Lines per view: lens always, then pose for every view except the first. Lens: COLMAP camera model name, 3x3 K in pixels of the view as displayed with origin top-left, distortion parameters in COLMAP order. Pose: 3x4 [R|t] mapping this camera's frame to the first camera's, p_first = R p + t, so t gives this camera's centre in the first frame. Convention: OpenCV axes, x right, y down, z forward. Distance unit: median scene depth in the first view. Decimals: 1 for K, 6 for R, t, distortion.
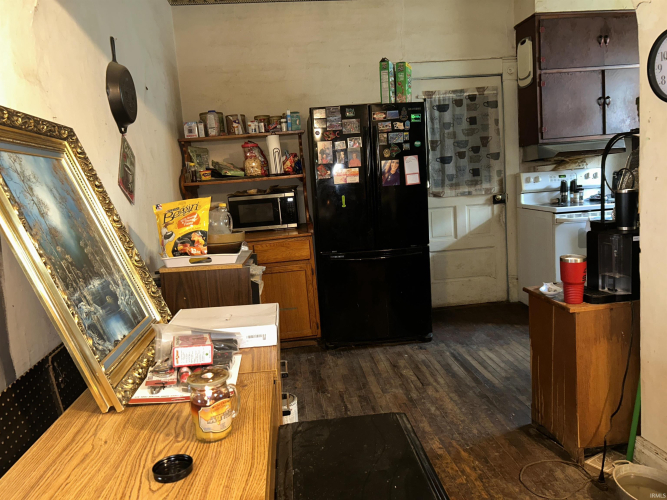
lens RADIAL K [[499.5, 0, 336.0], [0, 499.5, 247.5], [0, 0, 1]] dist [0.040481, -0.048708]
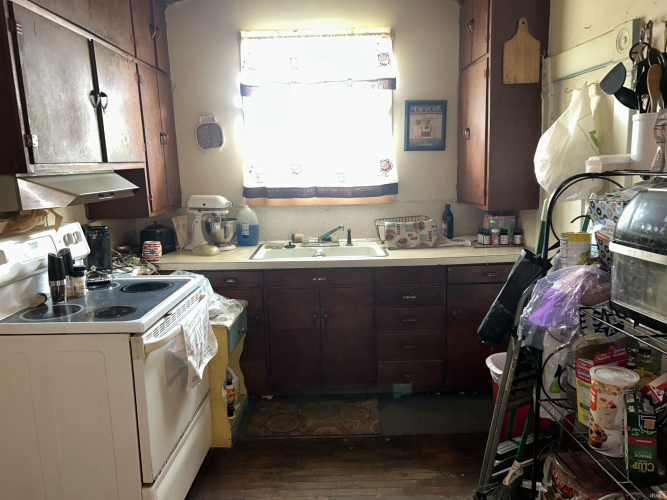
lens RADIAL K [[499.5, 0, 335.1], [0, 499.5, 245.3], [0, 0, 1]] dist [0.040481, -0.048708]
pose [[0.098335, -0.095183, 0.990591, 0.018895], [0.156787, 0.984465, 0.079031, -0.137591], [-0.982725, 0.147540, 0.111731, 0.690005]]
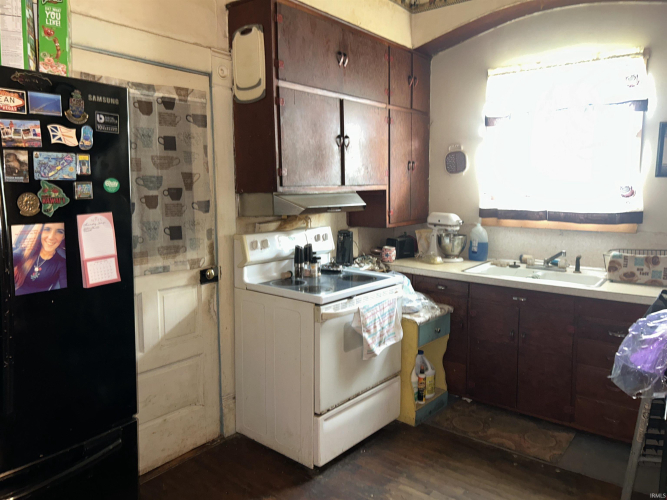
lens RADIAL K [[499.5, 0, 336.9], [0, 499.5, 237.2], [0, 0, 1]] dist [0.040481, -0.048708]
pose [[0.694267, -0.007521, 0.719678, -0.005103], [0.055050, 0.997571, -0.042681, -0.113382], [-0.717609, 0.069250, 0.692994, 0.484479]]
